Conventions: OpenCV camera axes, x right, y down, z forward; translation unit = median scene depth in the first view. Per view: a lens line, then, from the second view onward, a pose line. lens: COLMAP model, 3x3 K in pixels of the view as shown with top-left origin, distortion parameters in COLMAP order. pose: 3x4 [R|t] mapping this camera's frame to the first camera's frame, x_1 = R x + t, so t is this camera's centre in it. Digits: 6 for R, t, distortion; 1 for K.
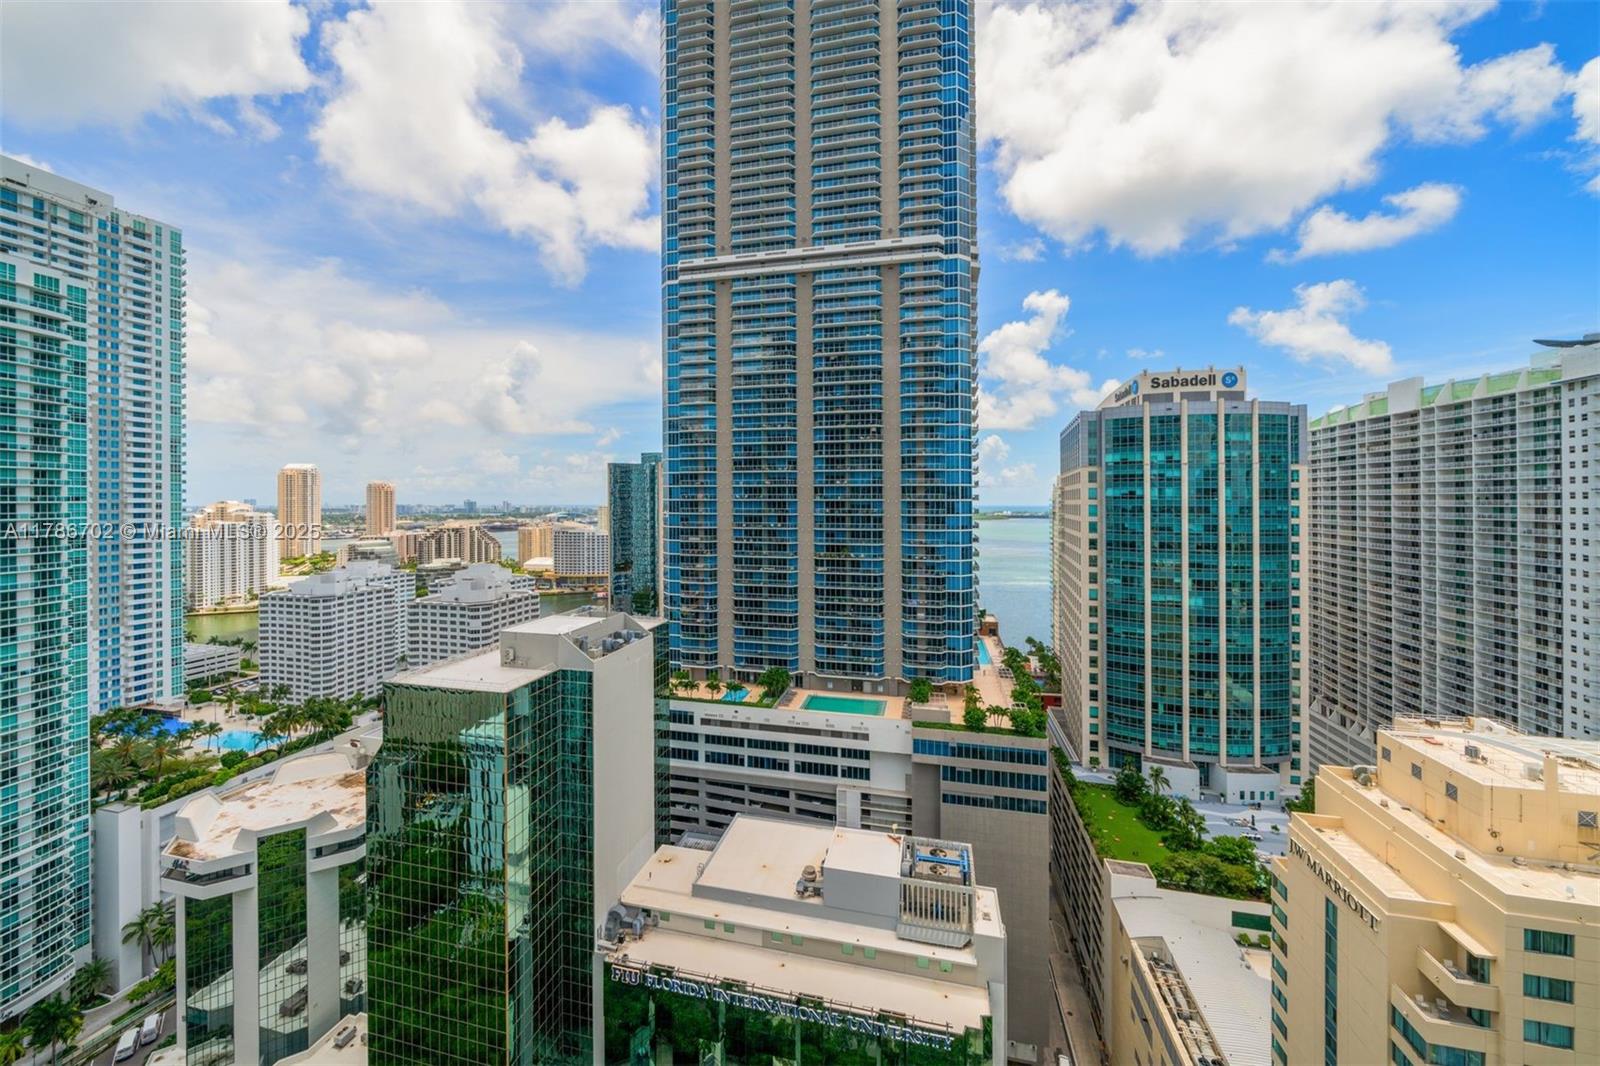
lens RADIAL K [[592.3, 0, 796.5], [0, 592.3, 498.2], [0, 0, 1]] dist [0.001334, 0.000113]
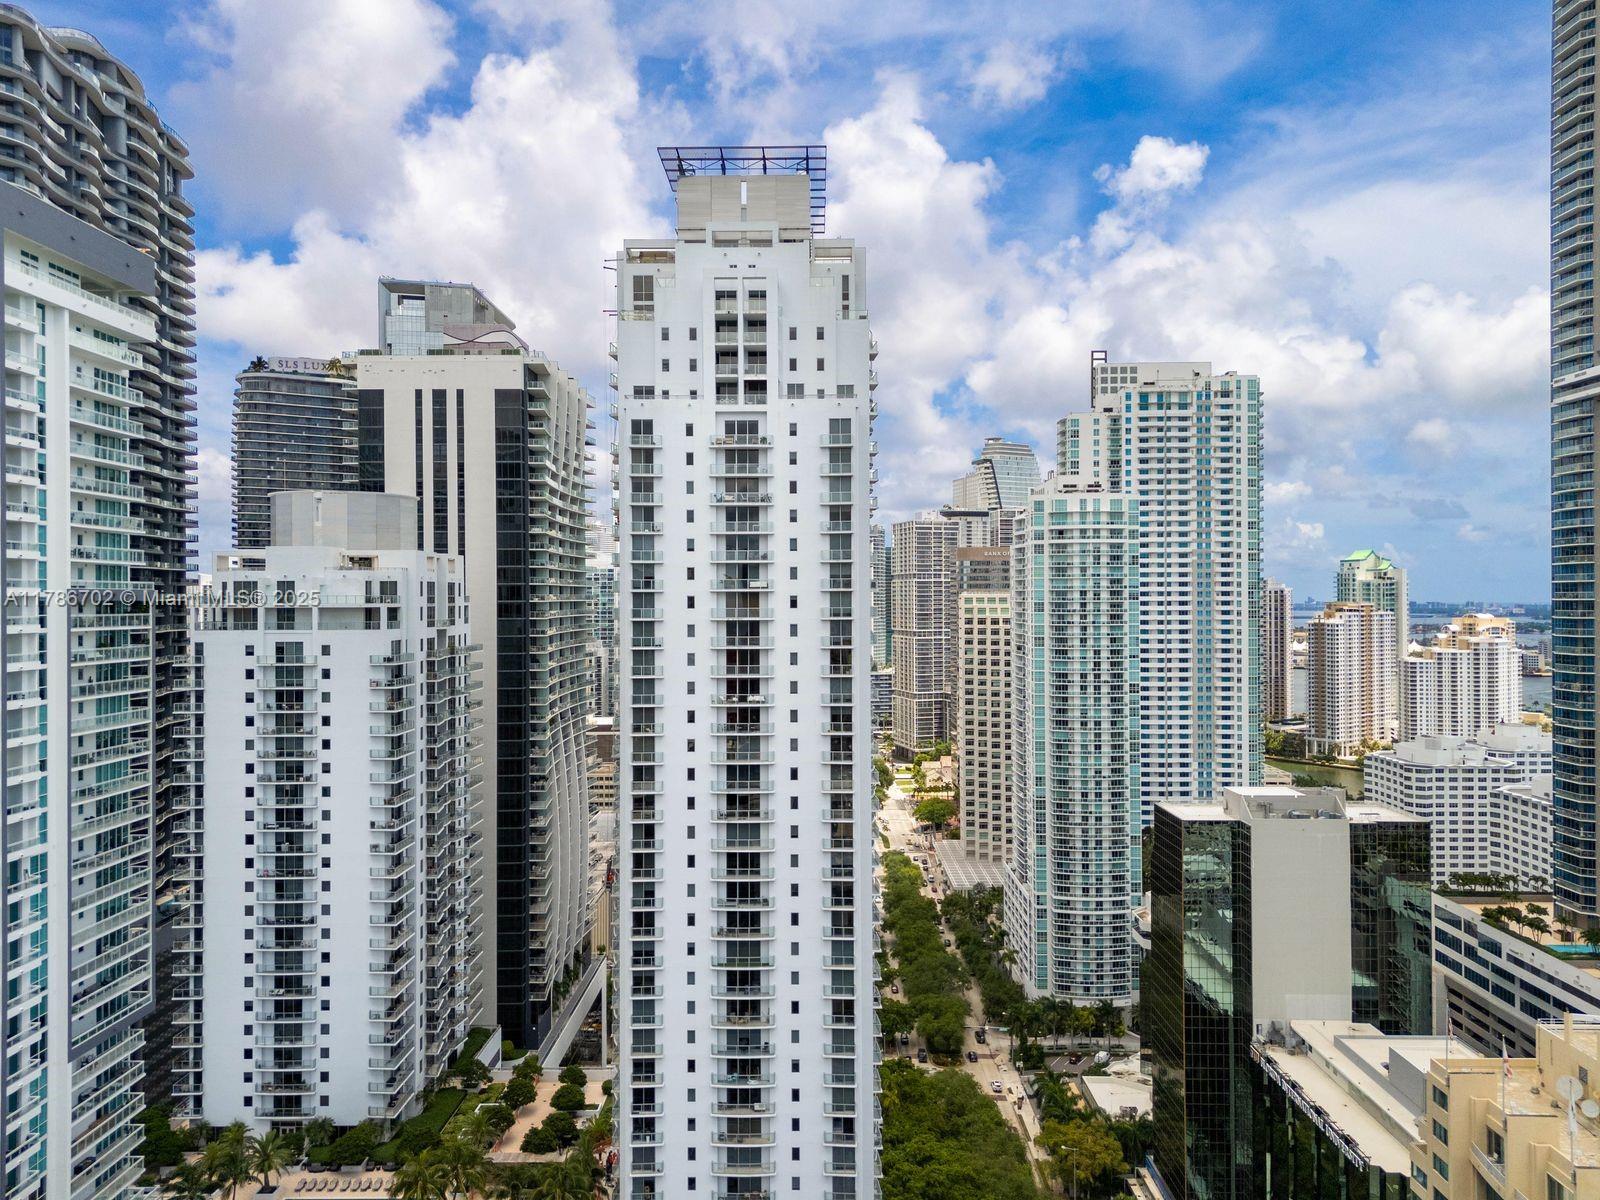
lens RADIAL K [[1257.4, 0, 791.5], [0, 1257.4, 592.6], [0, 0, 1]] dist [0.065571, -0.001483]
pose [[0.225982, 0.000493, -0.974131, 0.863779], [0.006870, 0.999974, 0.002100, -0.094568], [0.974107, -0.007166, 0.225973, -0.249559]]
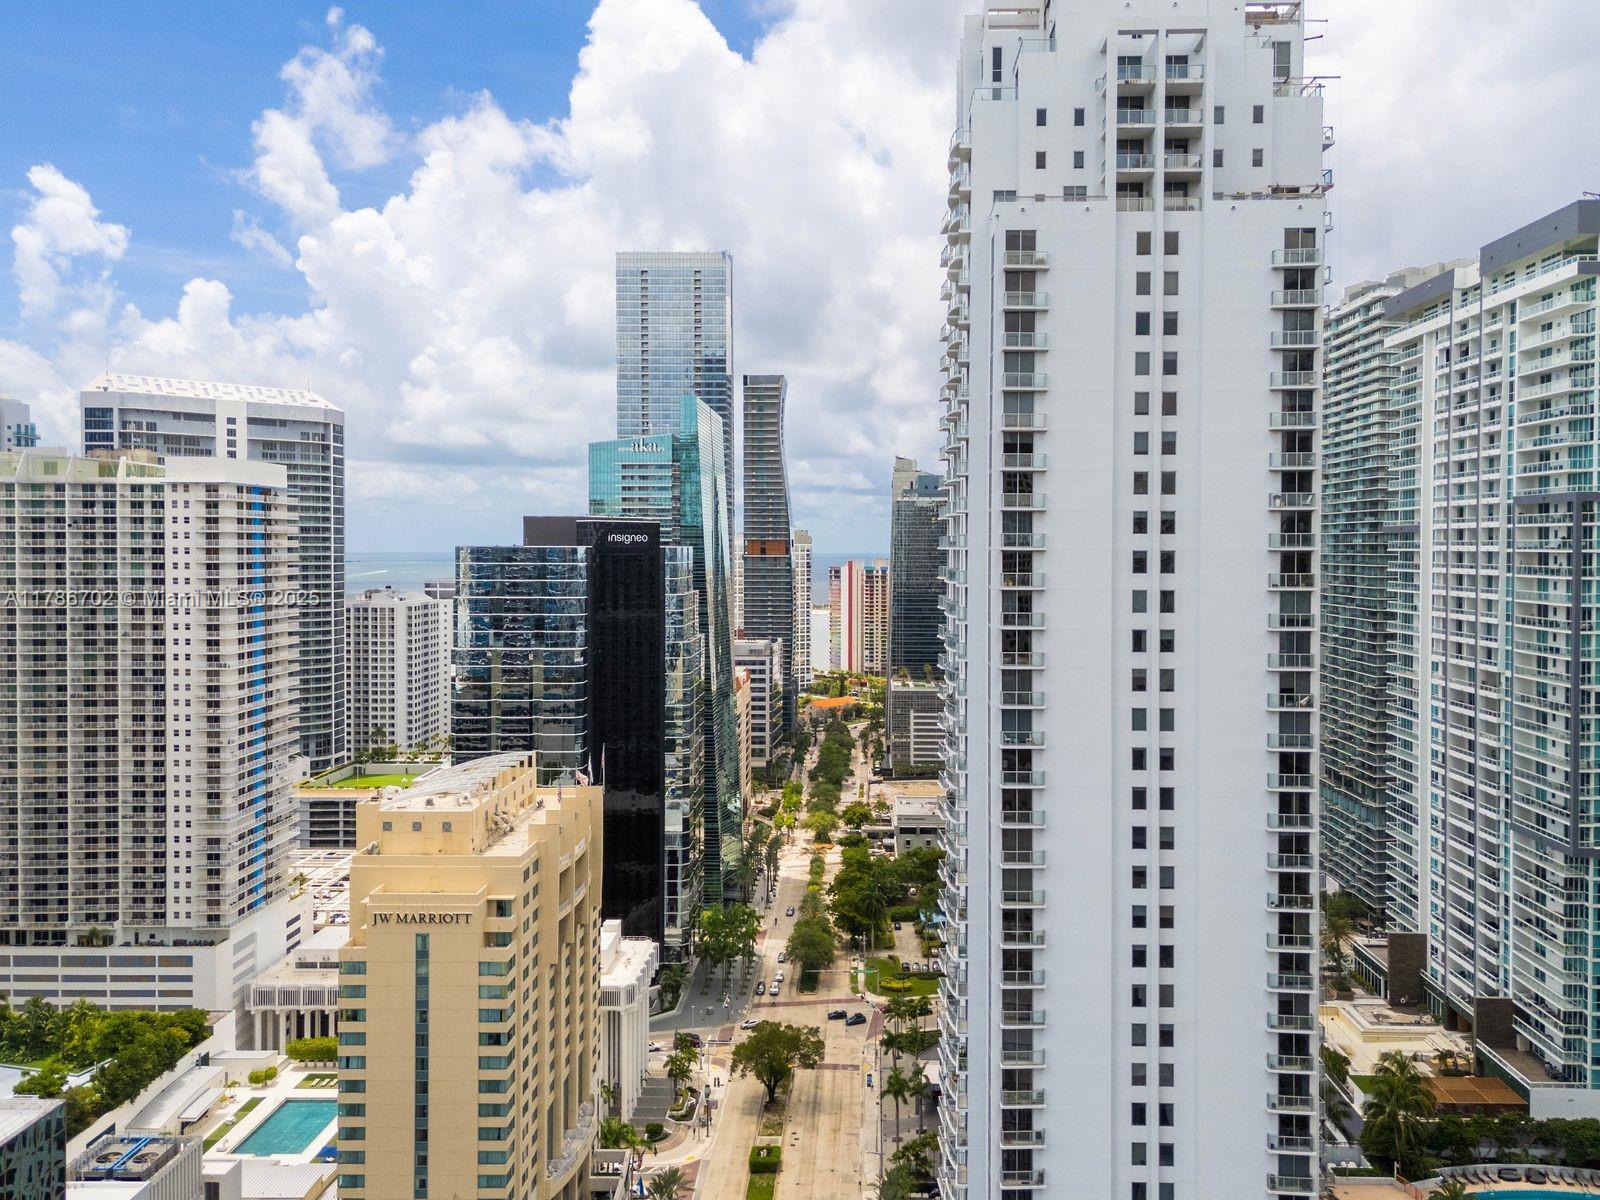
lens RADIAL K [[1257.4, 0, 812.5], [0, 1257.4, 600.5], [0, 0, 1]] dist [0.065571, -0.001483]
pose [[-0.177415, -0.043155, 0.983189, -0.578642], [-0.002629, 0.999055, 0.043377, -0.053857], [-0.984133, 0.005111, -0.177361, 0.182158]]
